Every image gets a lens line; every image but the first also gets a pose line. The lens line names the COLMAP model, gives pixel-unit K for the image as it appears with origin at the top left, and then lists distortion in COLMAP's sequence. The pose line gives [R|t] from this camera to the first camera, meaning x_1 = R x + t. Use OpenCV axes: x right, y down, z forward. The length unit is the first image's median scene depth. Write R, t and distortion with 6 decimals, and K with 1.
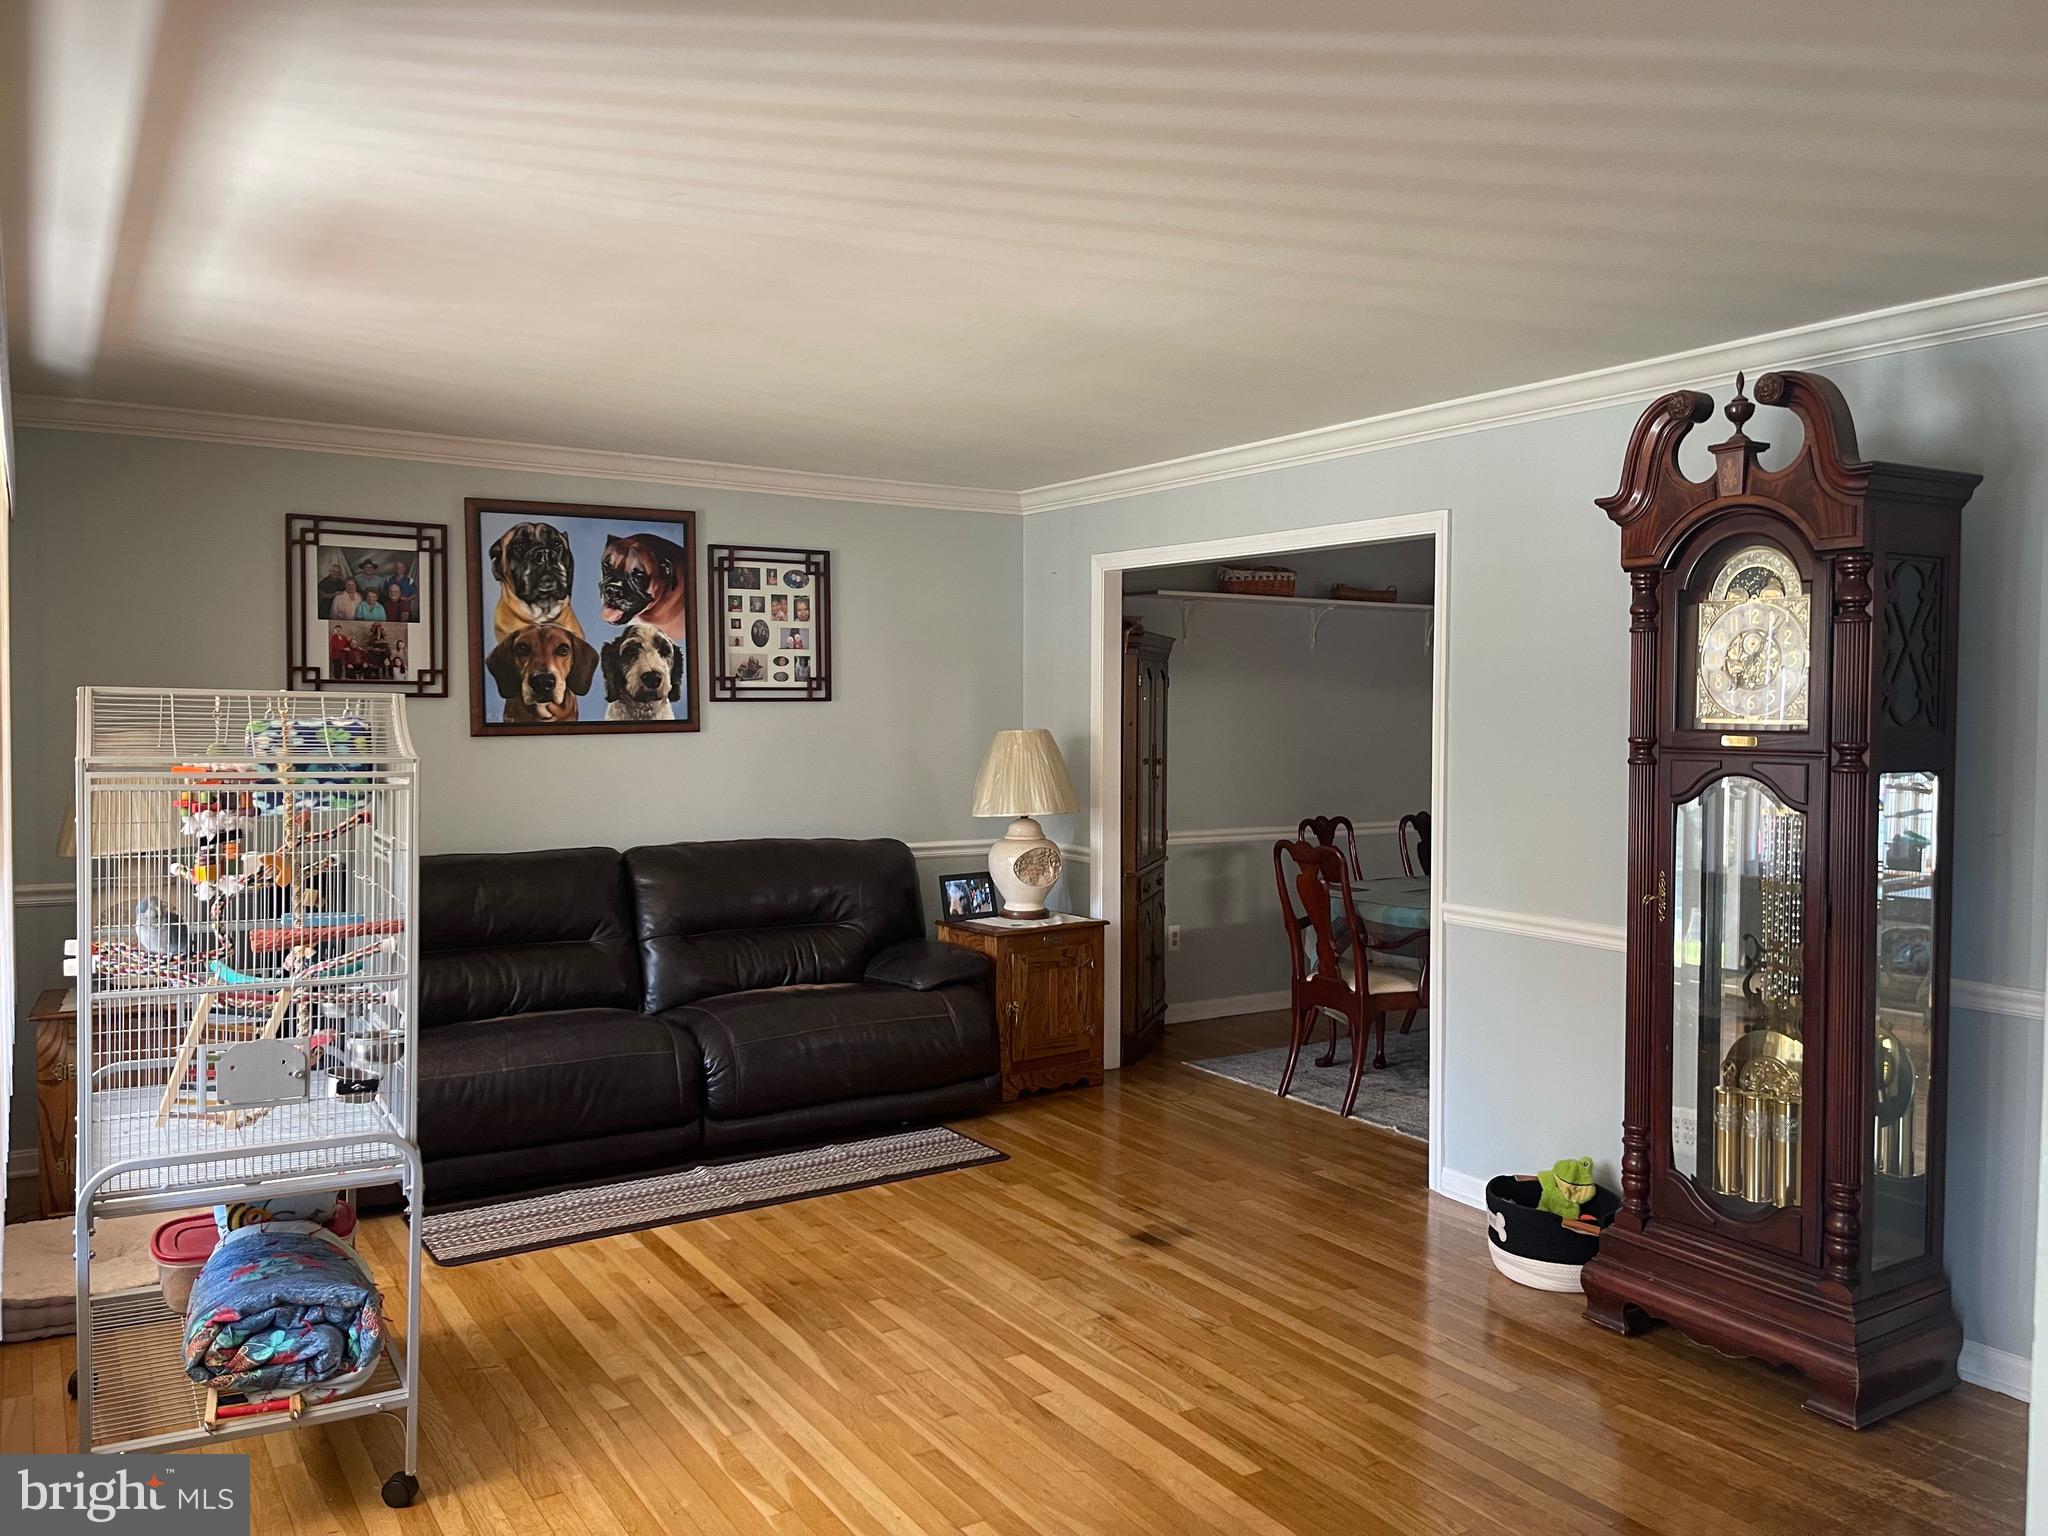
lens RADIAL K [[1569.3, 0, 1044.5], [0, 1569.3, 757.0], [0, 0, 1]] dist [0.061552, -0.049679]
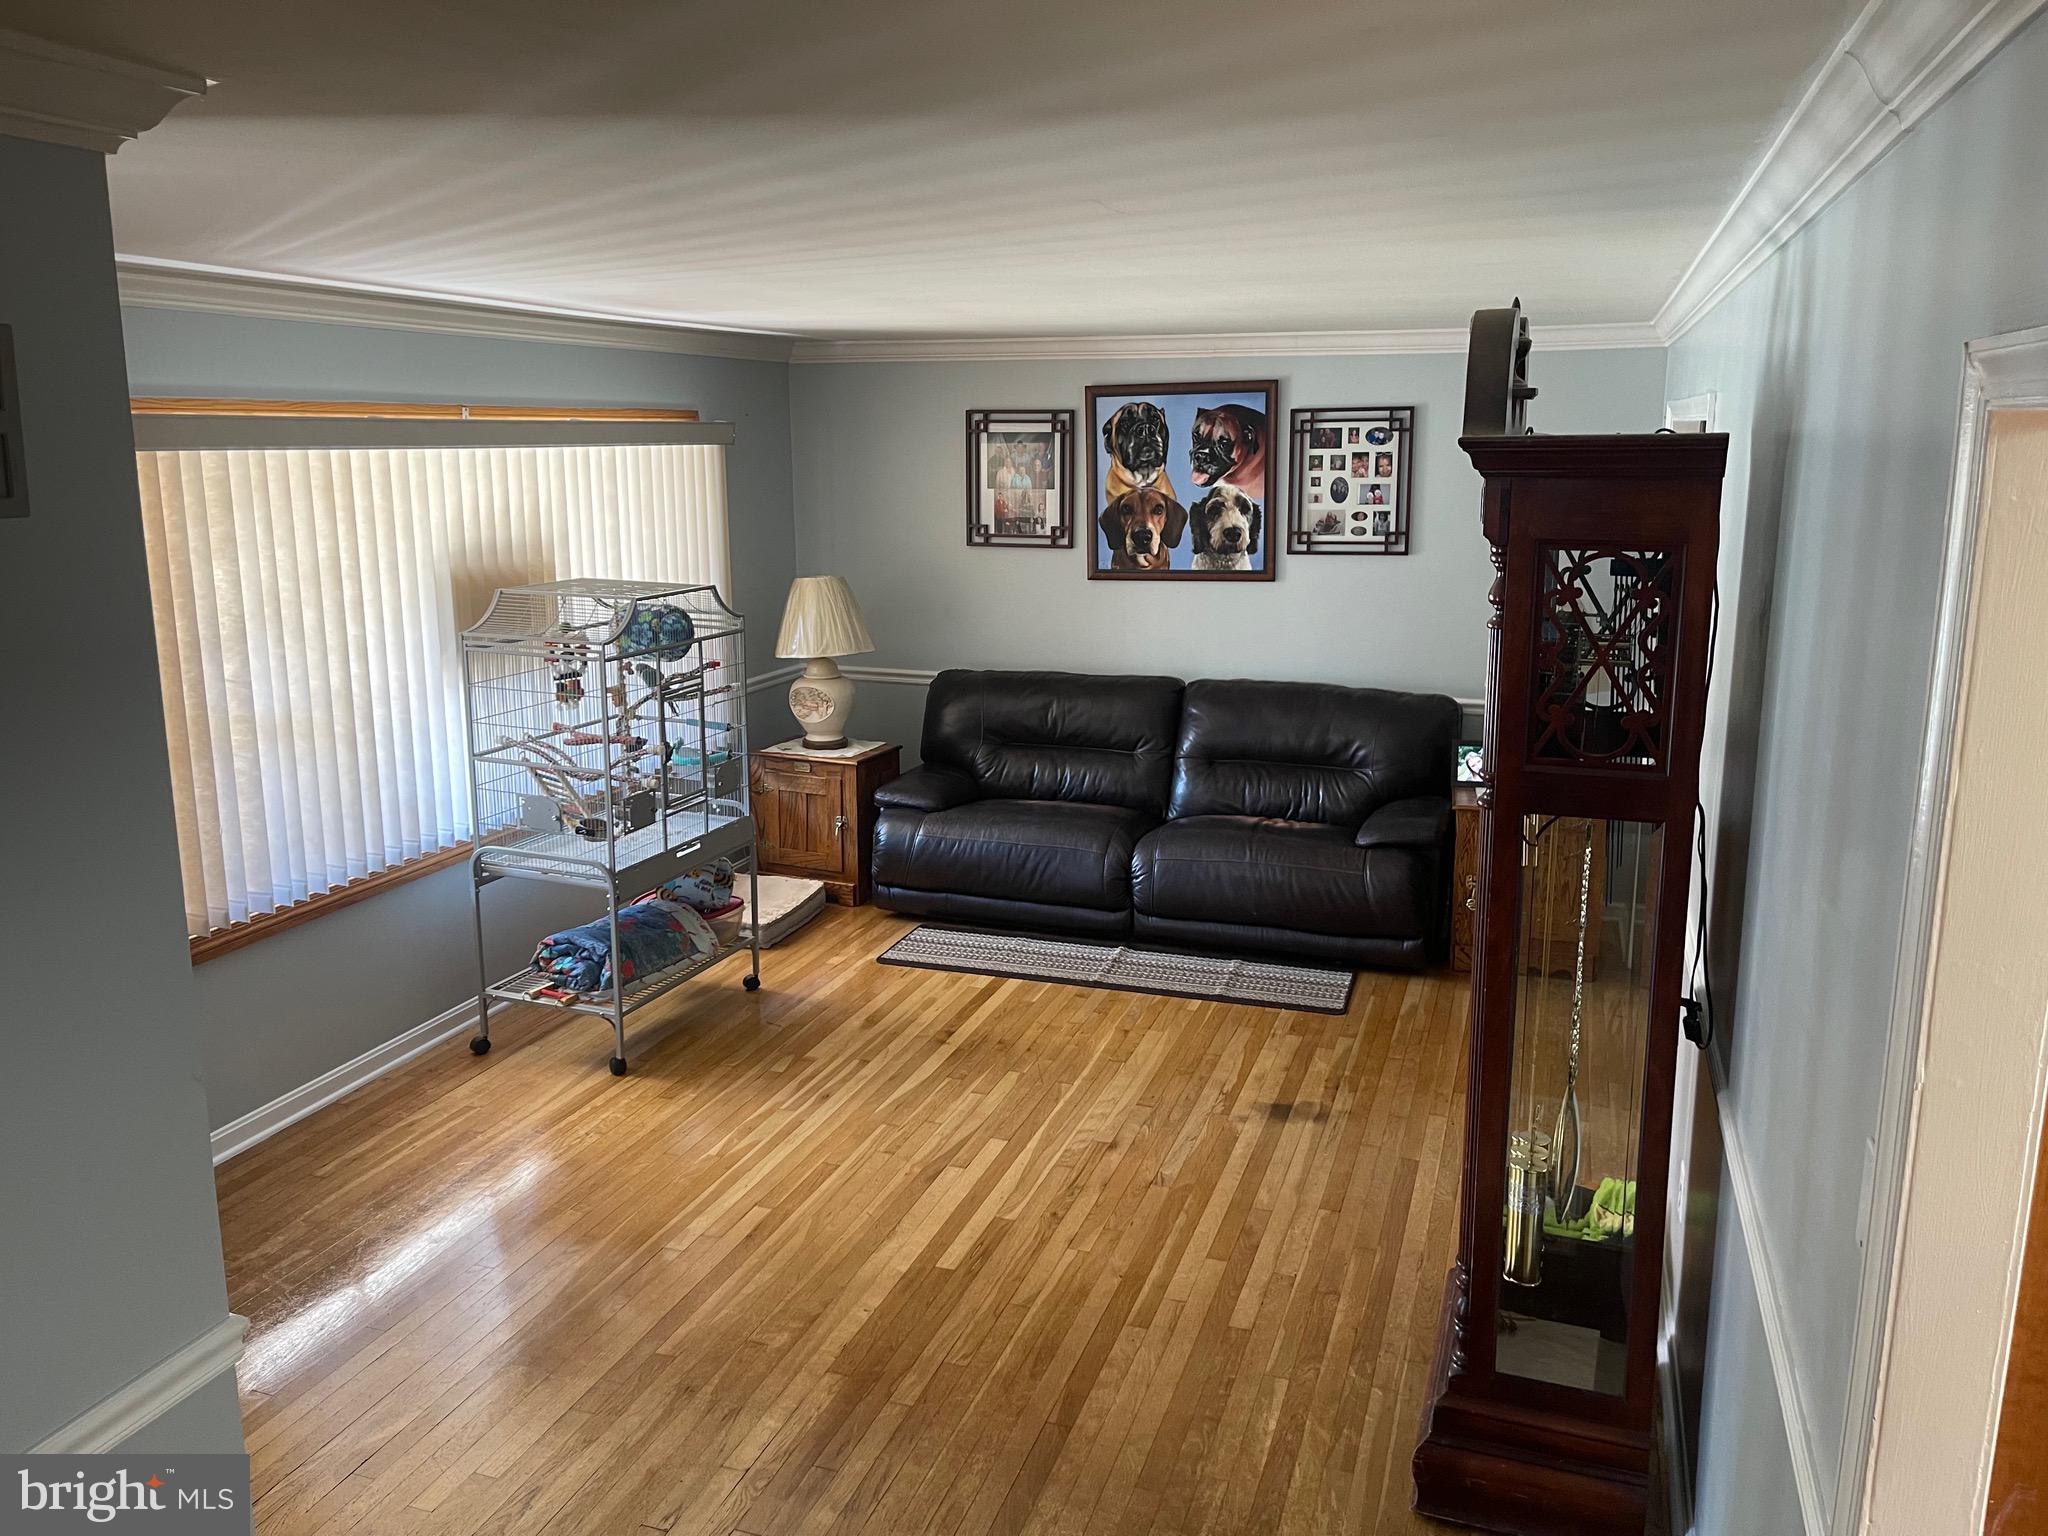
lens RADIAL K [[1569.3, 0, 1040.2], [0, 1569.3, 763.2], [0, 0, 1]] dist [0.061552, -0.049679]
pose [[0.607862, 0.155944, -0.778579, 0.609253], [-0.020131, 0.983237, 0.181218, -0.094368], [0.793788, -0.094482, 0.600811, 0.196675]]
